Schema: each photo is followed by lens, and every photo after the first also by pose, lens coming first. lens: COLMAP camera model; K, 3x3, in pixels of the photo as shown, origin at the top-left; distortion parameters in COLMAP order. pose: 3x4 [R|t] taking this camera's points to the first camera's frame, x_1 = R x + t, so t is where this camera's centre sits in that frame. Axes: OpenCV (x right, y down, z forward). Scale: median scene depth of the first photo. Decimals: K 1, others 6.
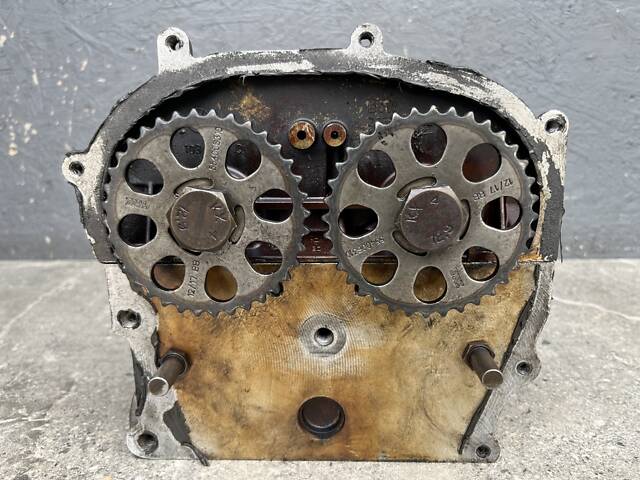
lens RADIAL K [[504.6, 0, 323.6], [0, 504.6, 244.0], [0, 0, 1]] dist [0.039843, -0.072860]
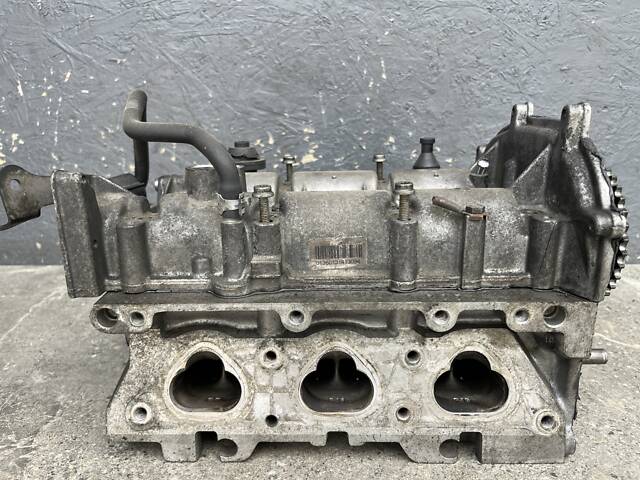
lens RADIAL K [[504.6, 0, 323.5], [0, 504.6, 240.3], [0, 0, 1]] dist [0.039843, -0.072860]
pose [[0.999995, -0.003046, -0.000990, 0.043031], [0.003094, 0.998568, 0.053403, -0.080608], [0.000826, -0.053406, 0.998573, -0.034821]]
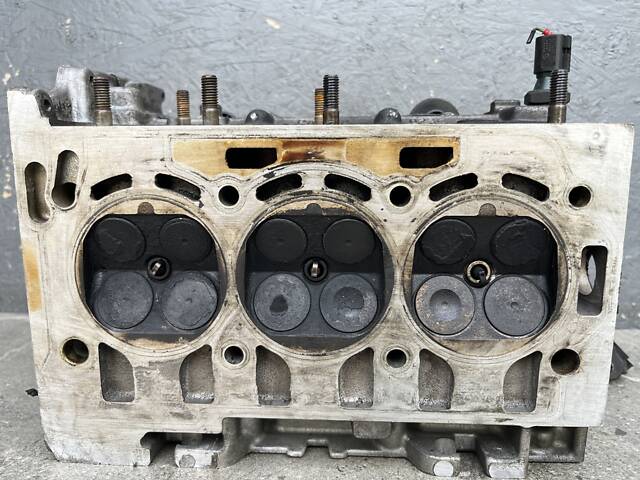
lens RADIAL K [[504.6, 0, 323.4], [0, 504.6, 238.5], [0, 0, 1]] dist [0.039843, -0.072860]
pose [[0.998700, 0.021791, -0.046080, 0.014213], [-0.028300, 0.988924, -0.145699, 0.019563], [0.042395, 0.146813, 0.988255, 0.125739]]
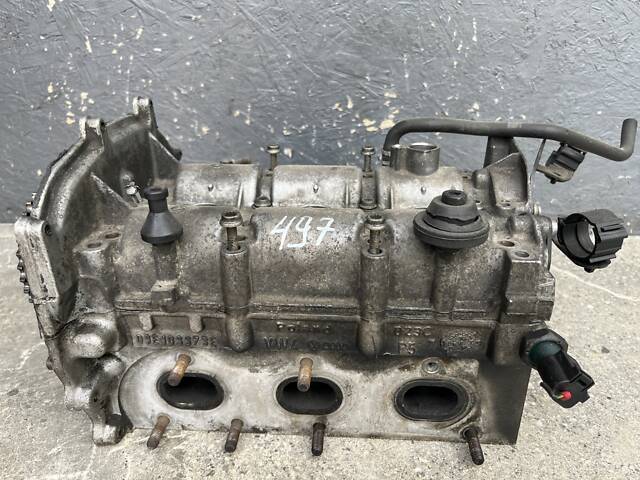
lens RADIAL K [[504.6, 0, 318.4], [0, 504.6, 236.8], [0, 0, 1]] dist [0.039843, -0.072860]
pose [[0.999870, 0.013759, -0.008362, -0.120756], [-0.011803, 0.979606, 0.200581, -0.177042], [0.010951, -0.200456, 0.979641, -0.024636]]
